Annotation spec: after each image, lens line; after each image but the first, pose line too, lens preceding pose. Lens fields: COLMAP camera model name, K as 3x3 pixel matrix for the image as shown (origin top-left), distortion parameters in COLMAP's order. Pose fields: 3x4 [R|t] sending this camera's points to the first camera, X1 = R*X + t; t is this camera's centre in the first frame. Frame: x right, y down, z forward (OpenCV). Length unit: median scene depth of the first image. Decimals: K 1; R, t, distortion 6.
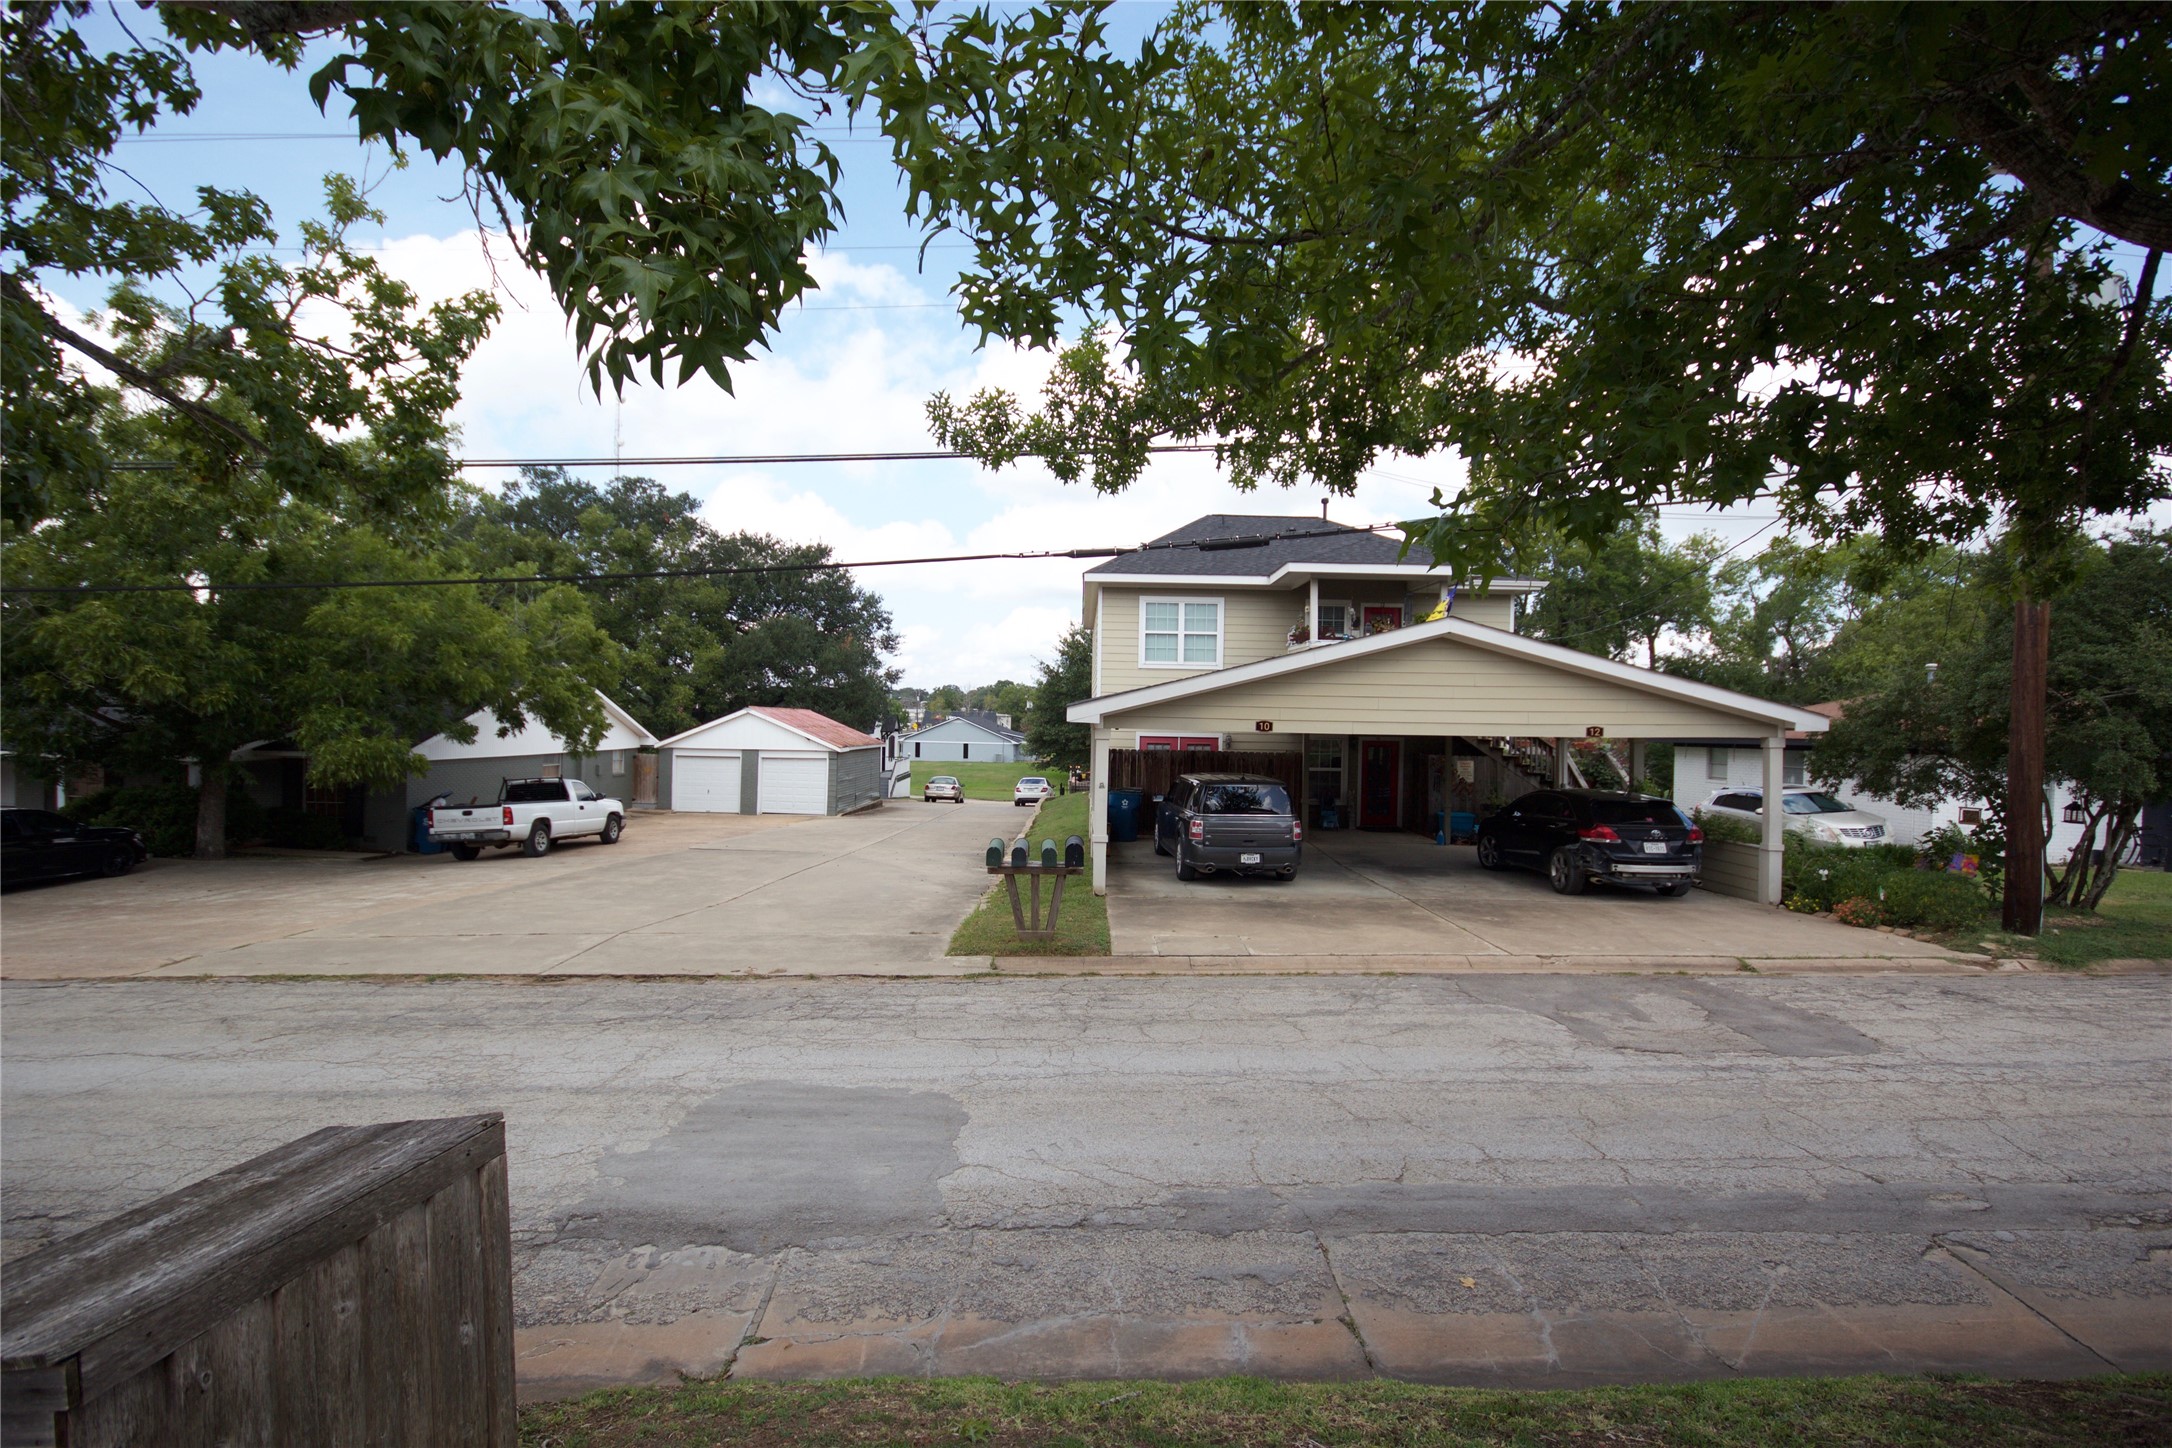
lens RADIAL K [[1034.0, 0, 1085.2], [0, 1034.0, 737.9], [0, 0, 1]] dist [0.002004, 0.000892]
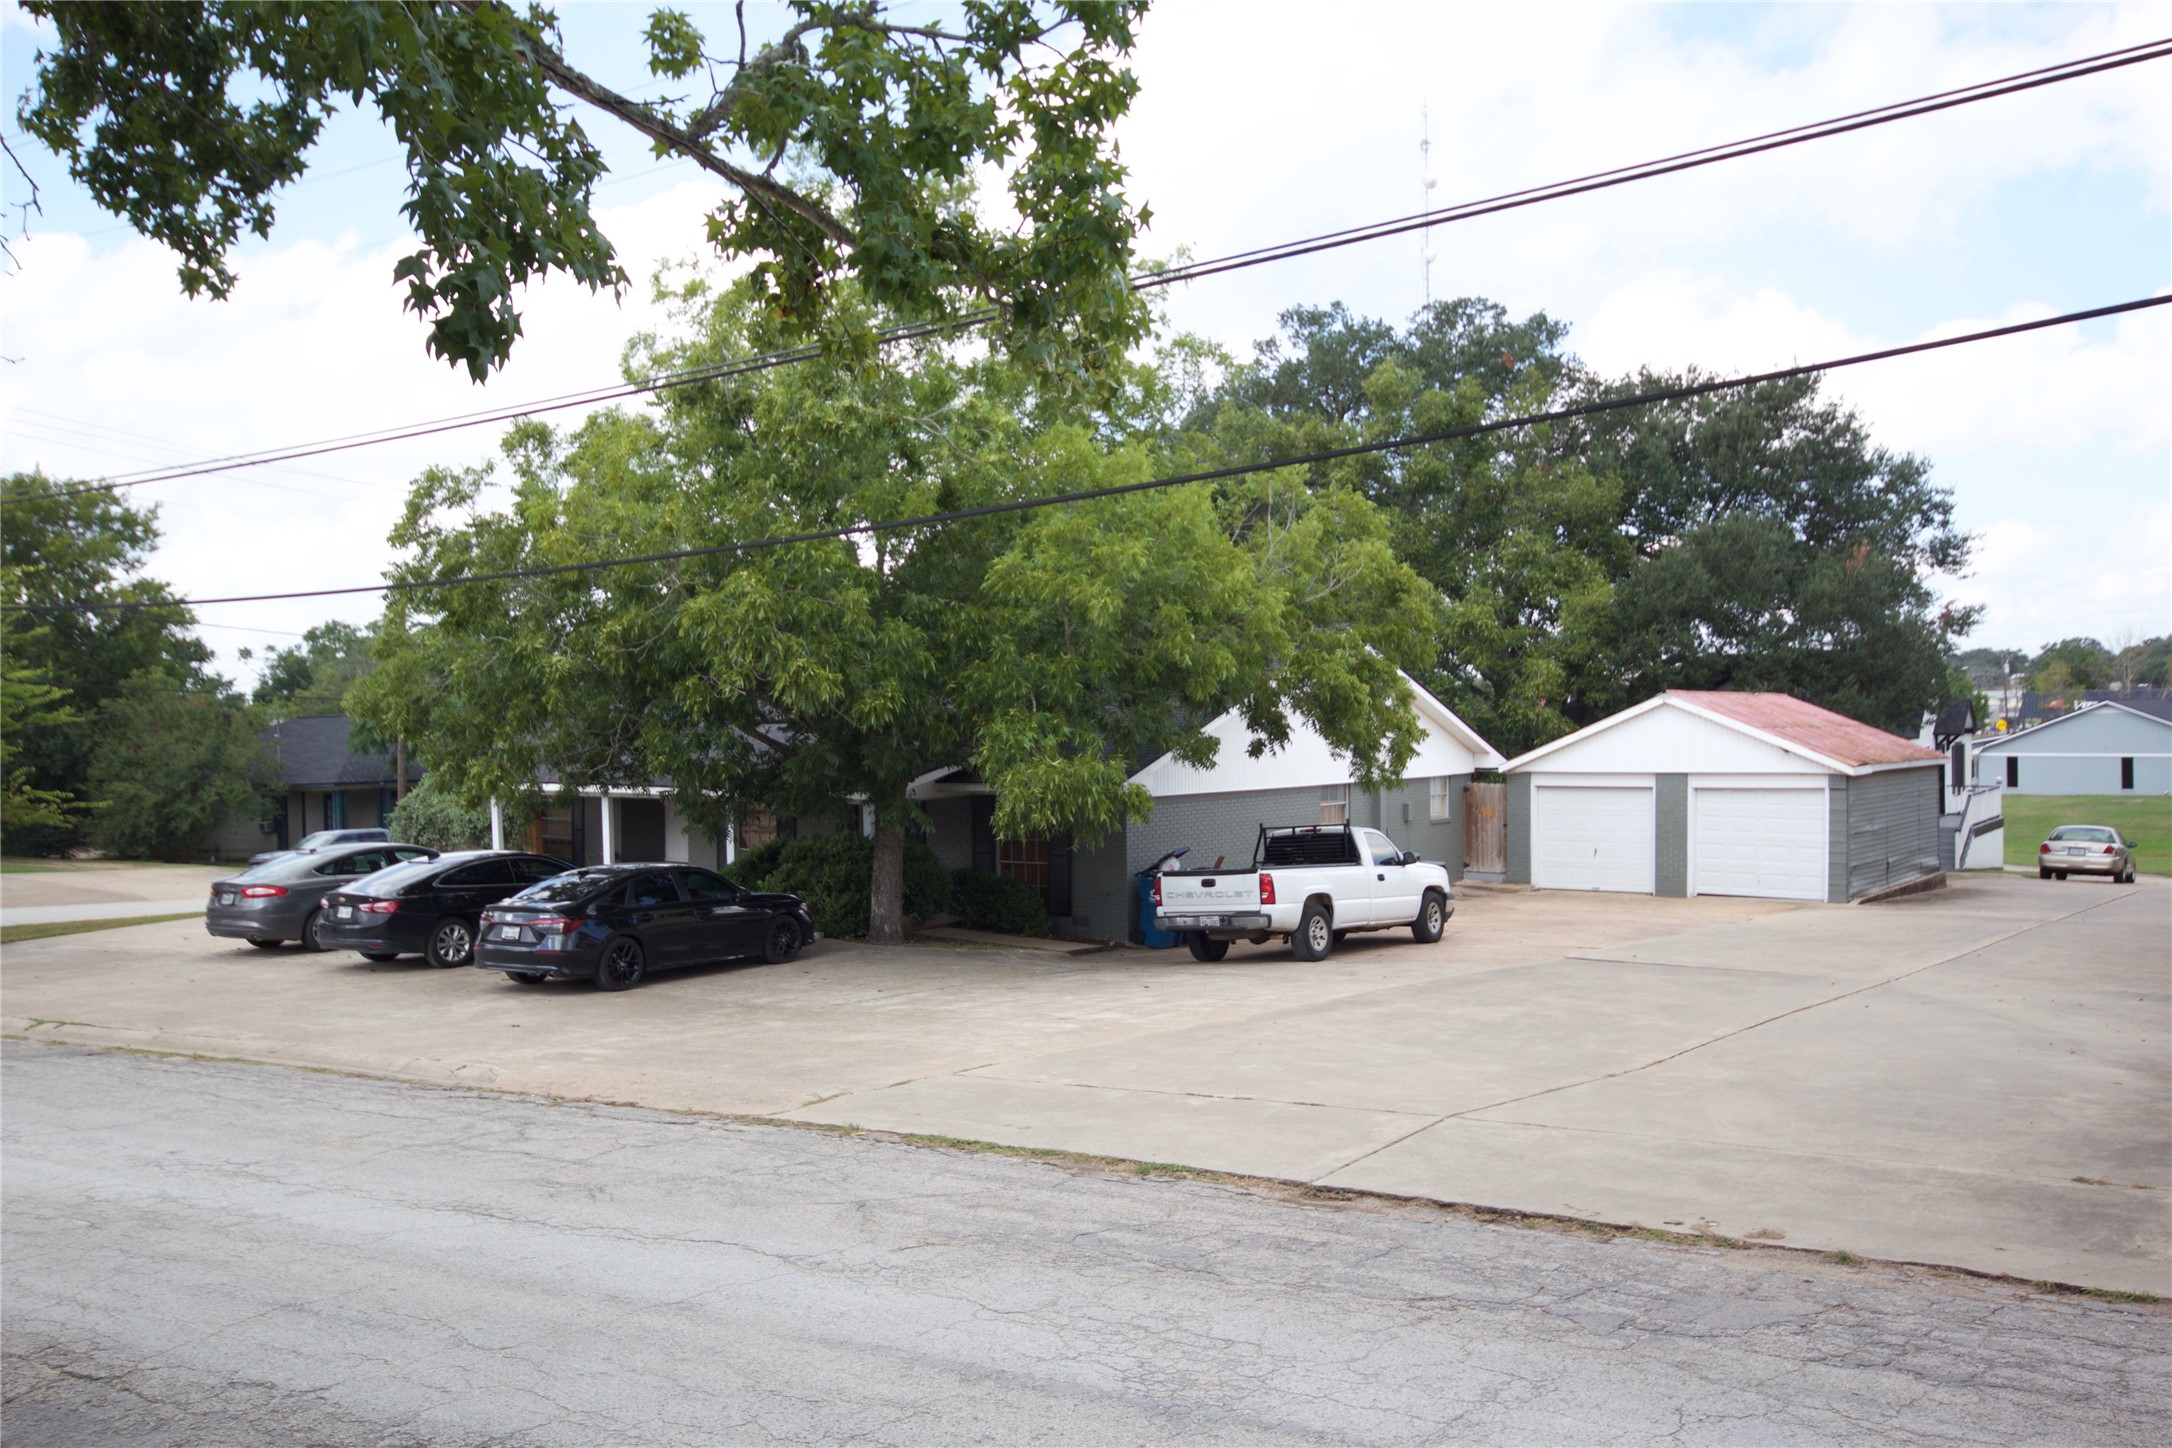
lens RADIAL K [[1863.6, 0, 1086.0], [0, 1863.6, 724.0], [0, 0, 1]] dist [0.005708, 0.053492]
pose [[0.818589, -0.029964, -0.573598, -0.042208], [0.019101, 0.999506, -0.024953, 0.008157], [0.574062, 0.009470, 0.818757, 0.098044]]
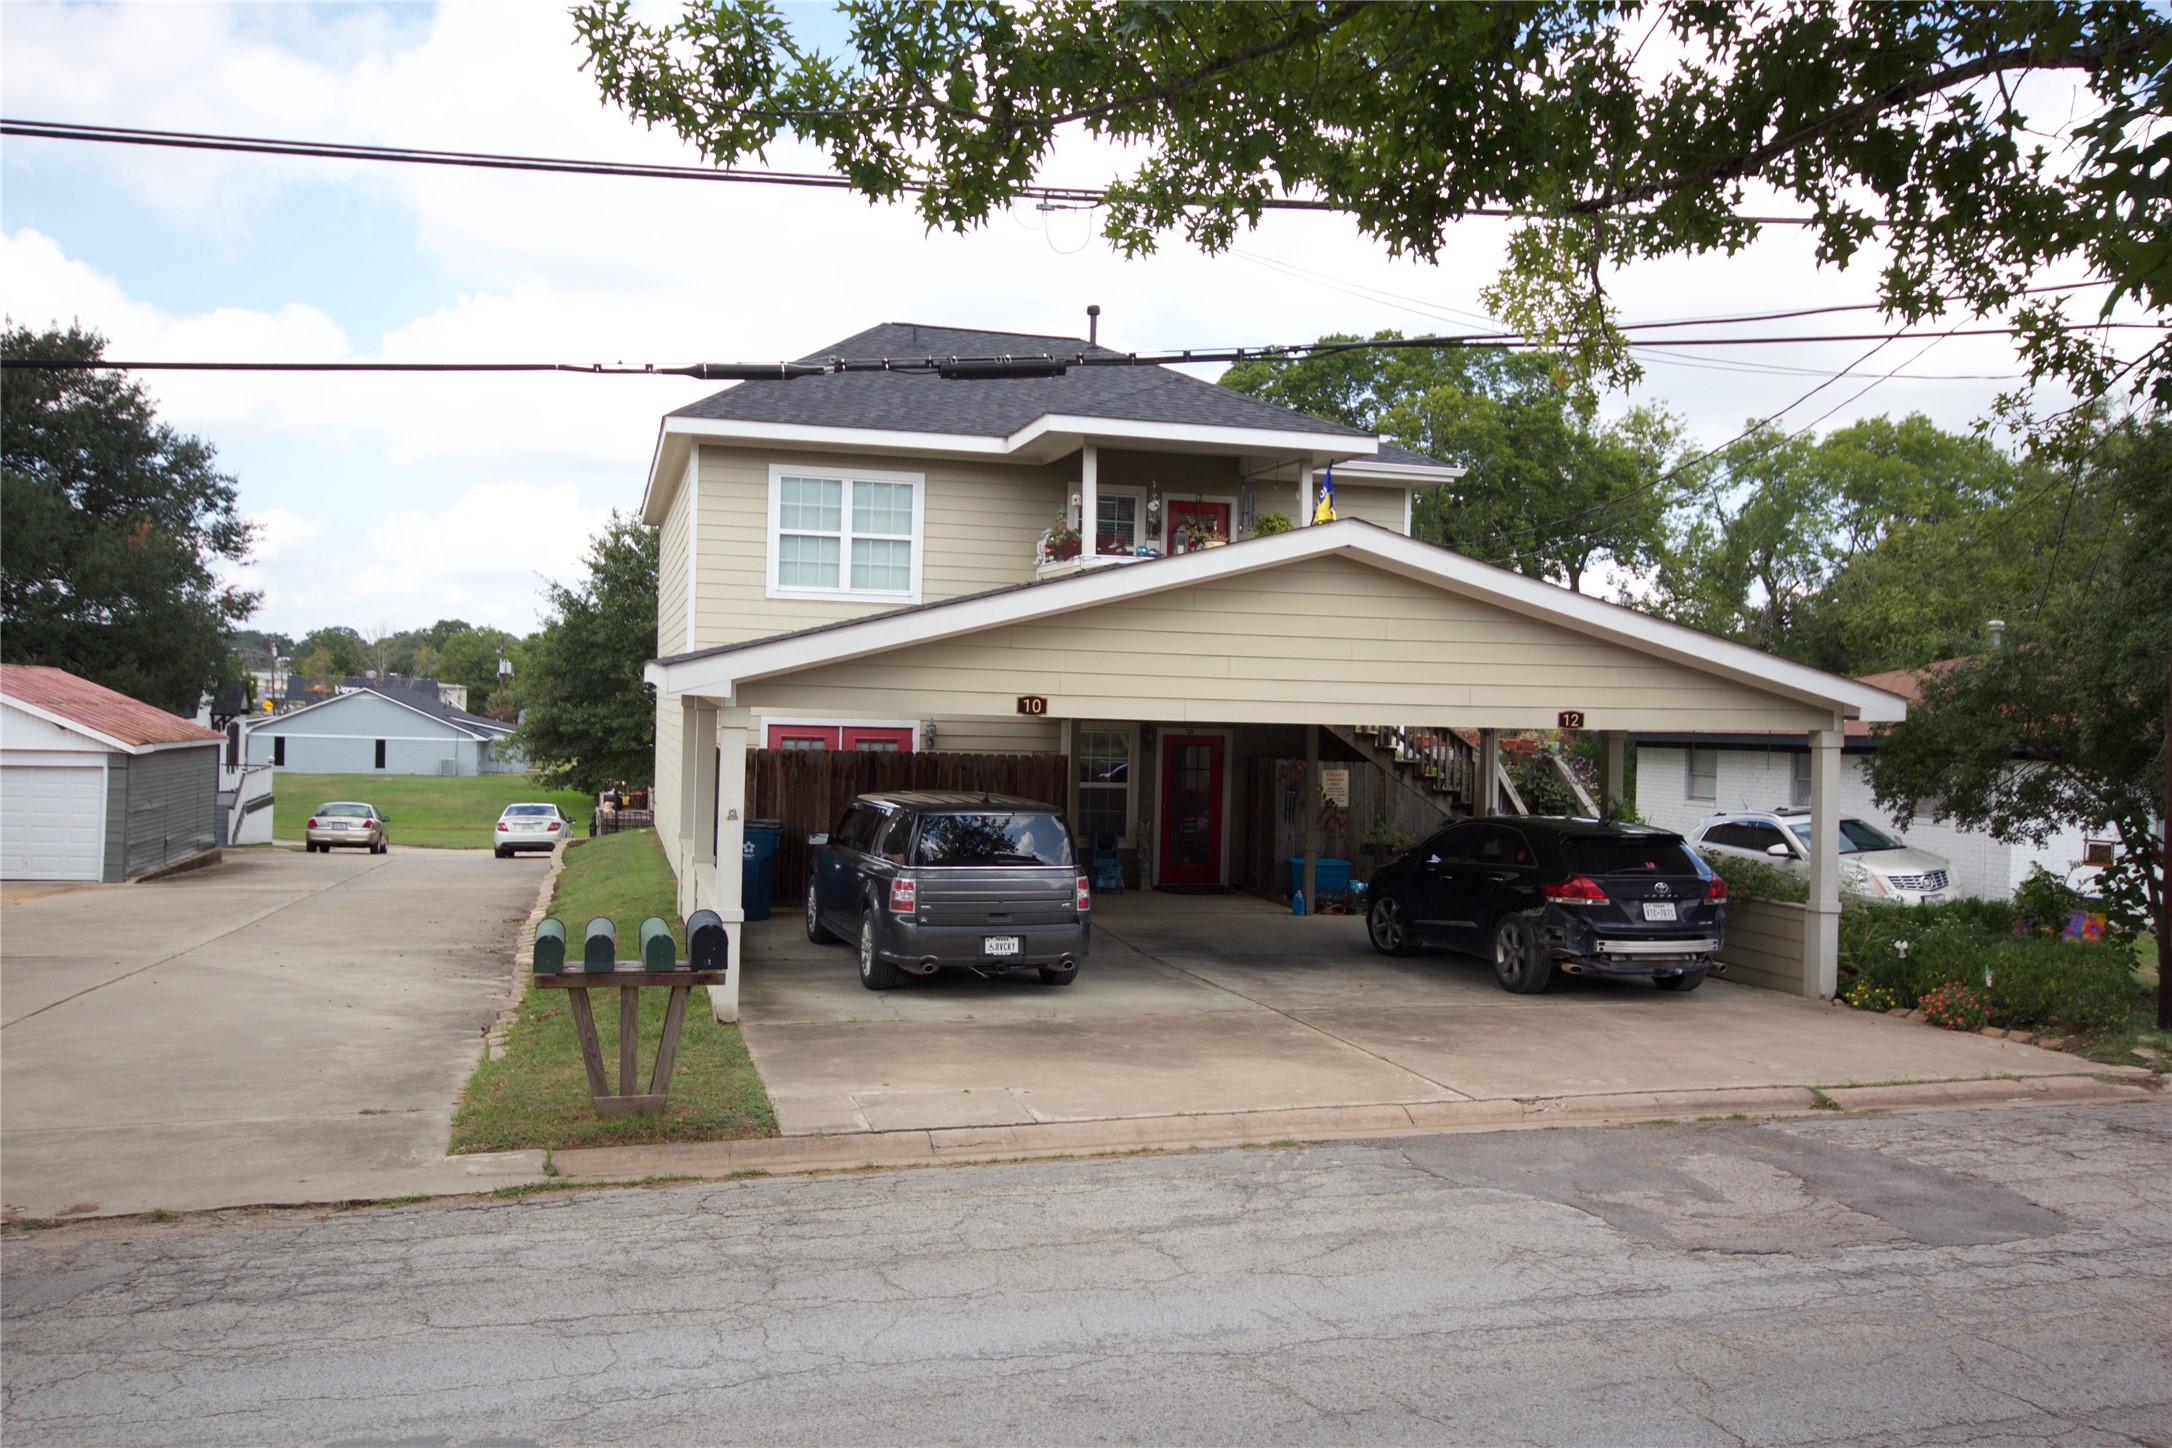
lens RADIAL K [[1846.1, 0, 1085.8], [0, 1846.1, 746.7], [0, 0, 1]] dist [0.004216, 0.057875]
pose [[0.965034, 0.003059, 0.262107, -0.054719], [-0.004983, 0.999965, 0.006678, 0.003569], [-0.262077, -0.007751, 0.965016, 0.039973]]
